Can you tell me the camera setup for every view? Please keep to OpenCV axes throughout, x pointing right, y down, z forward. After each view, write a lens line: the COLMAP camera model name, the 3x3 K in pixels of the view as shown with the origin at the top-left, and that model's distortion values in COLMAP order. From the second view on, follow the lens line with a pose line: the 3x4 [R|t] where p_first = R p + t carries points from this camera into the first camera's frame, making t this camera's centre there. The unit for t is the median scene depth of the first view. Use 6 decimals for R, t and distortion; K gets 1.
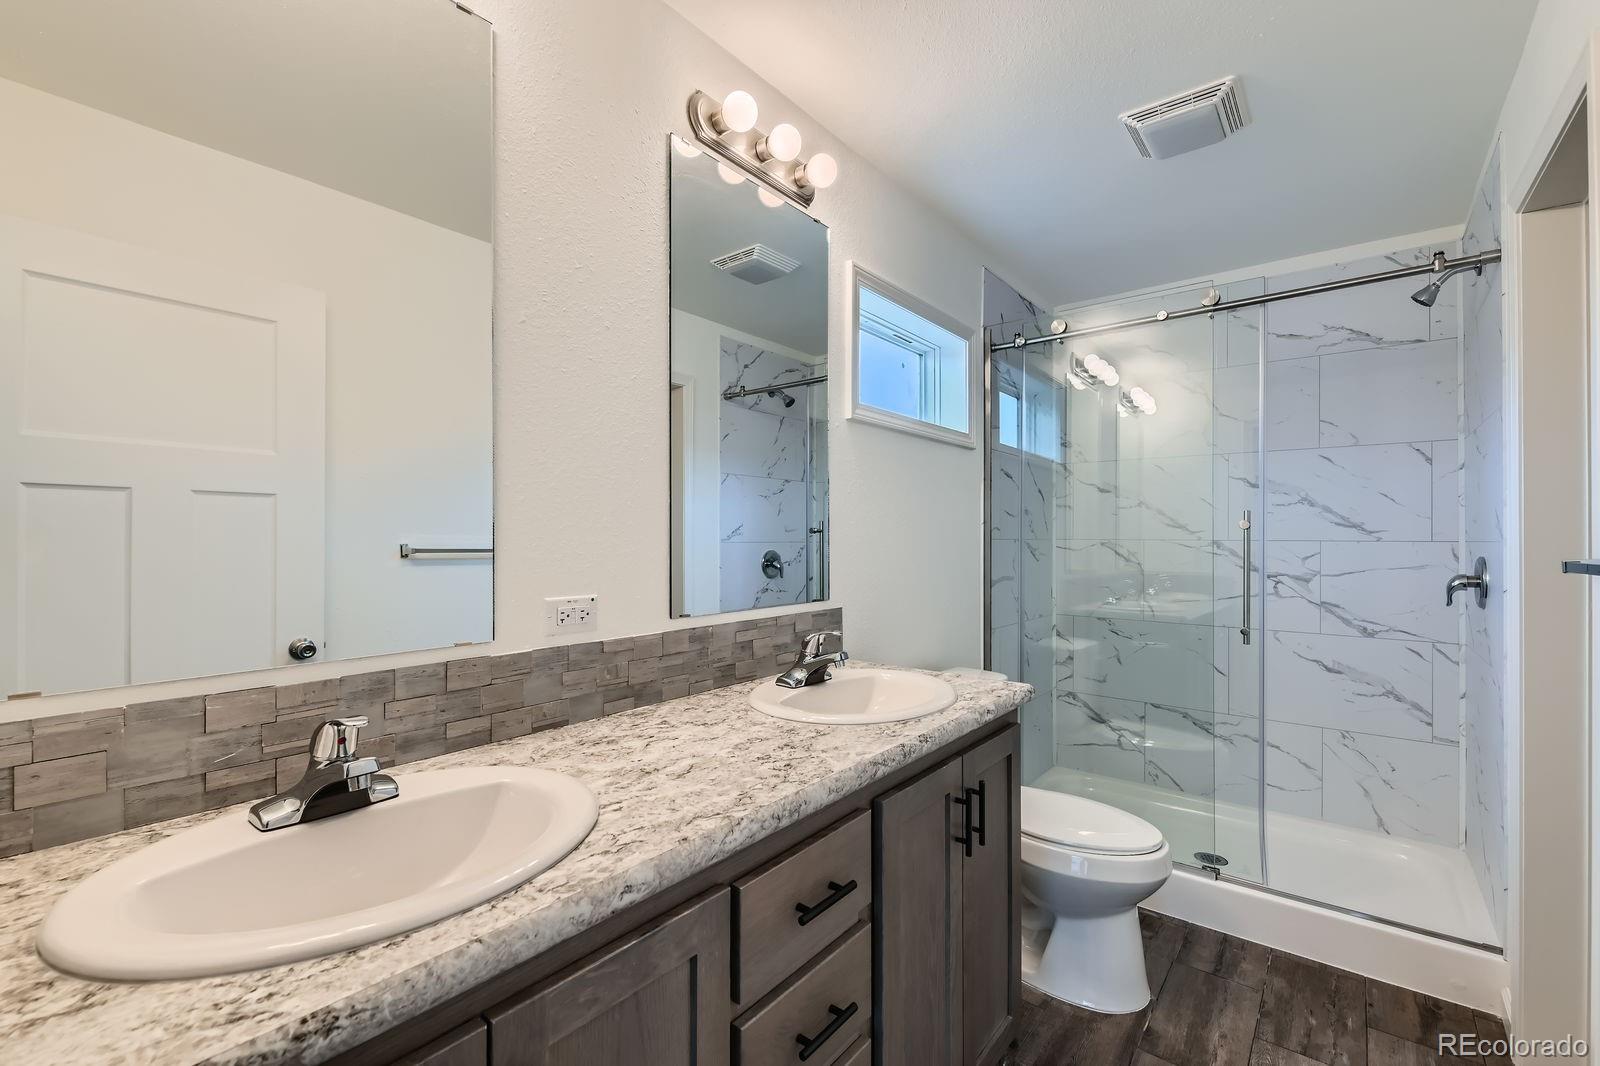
lens RADIAL K [[693.4, 0, 799.3], [0, 693.4, 537.7], [0, 0, 1]] dist [-0.002234, -0.005273]
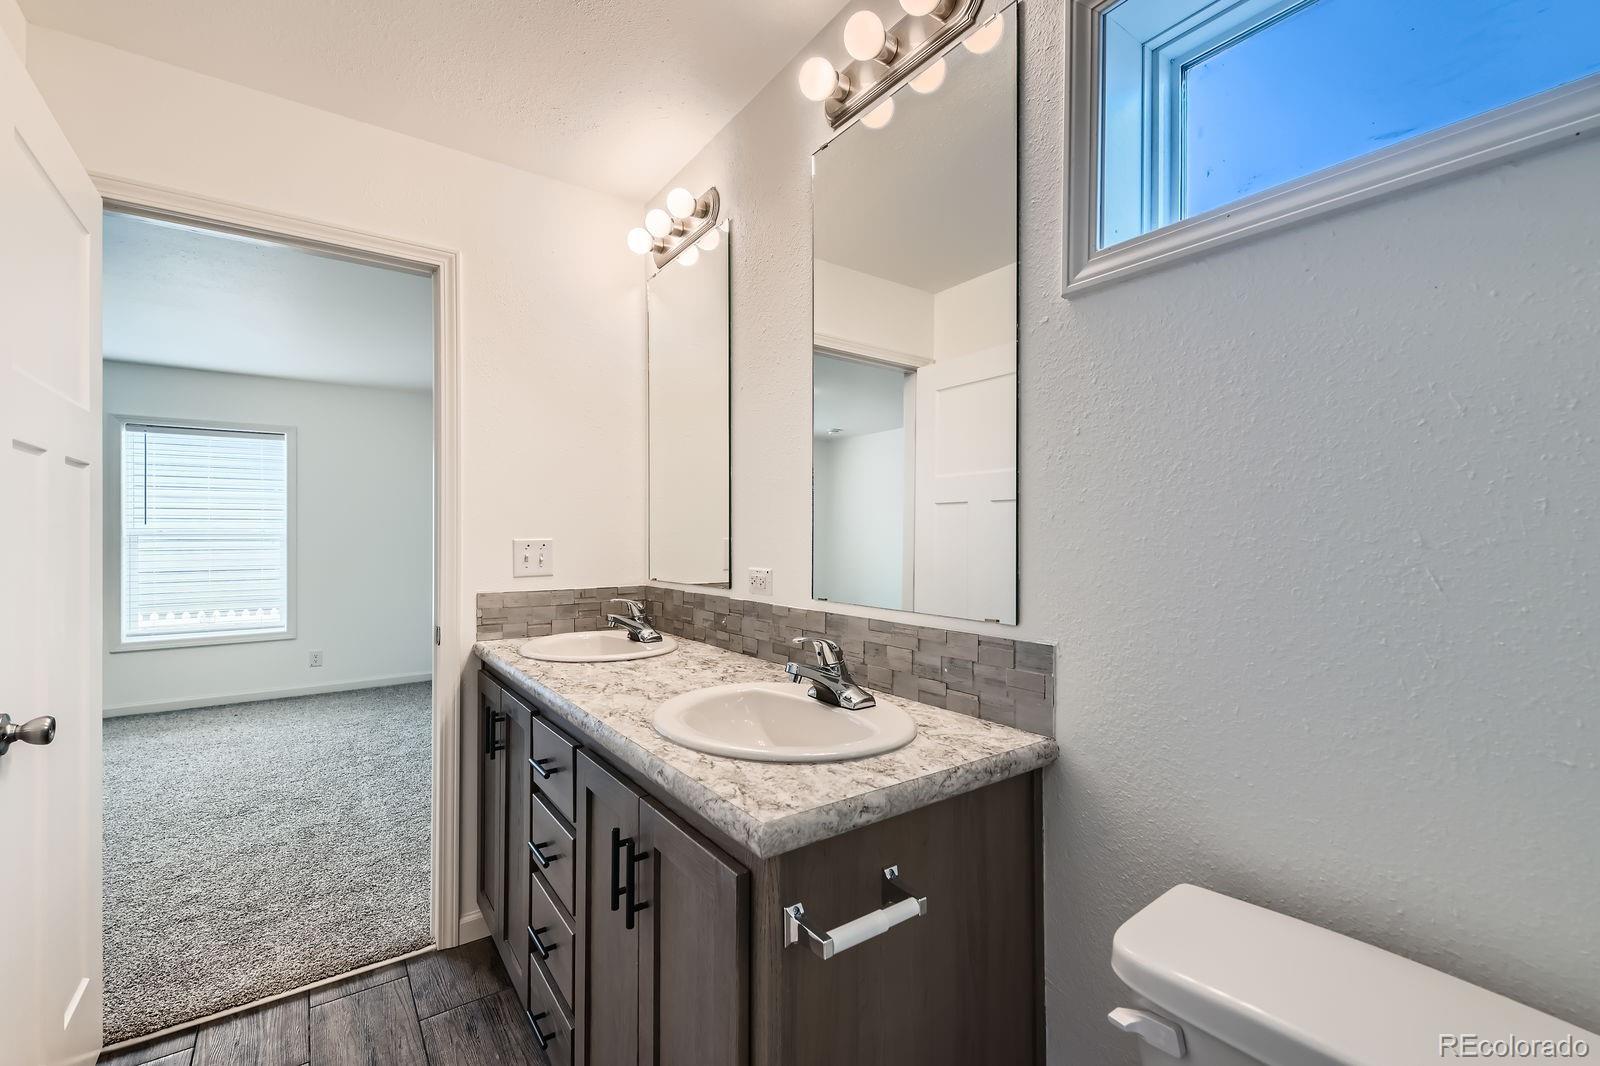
lens RADIAL K [[693.4, 0, 801.3], [0, 693.4, 539.3], [0, 0, 1]] dist [-0.002234, -0.005273]
pose [[-0.290681, -0.003602, -0.956813, 0.738489], [0.004345, 0.999978, -0.005084, 0.043871], [0.956810, -0.005635, -0.290658, 1.267920]]
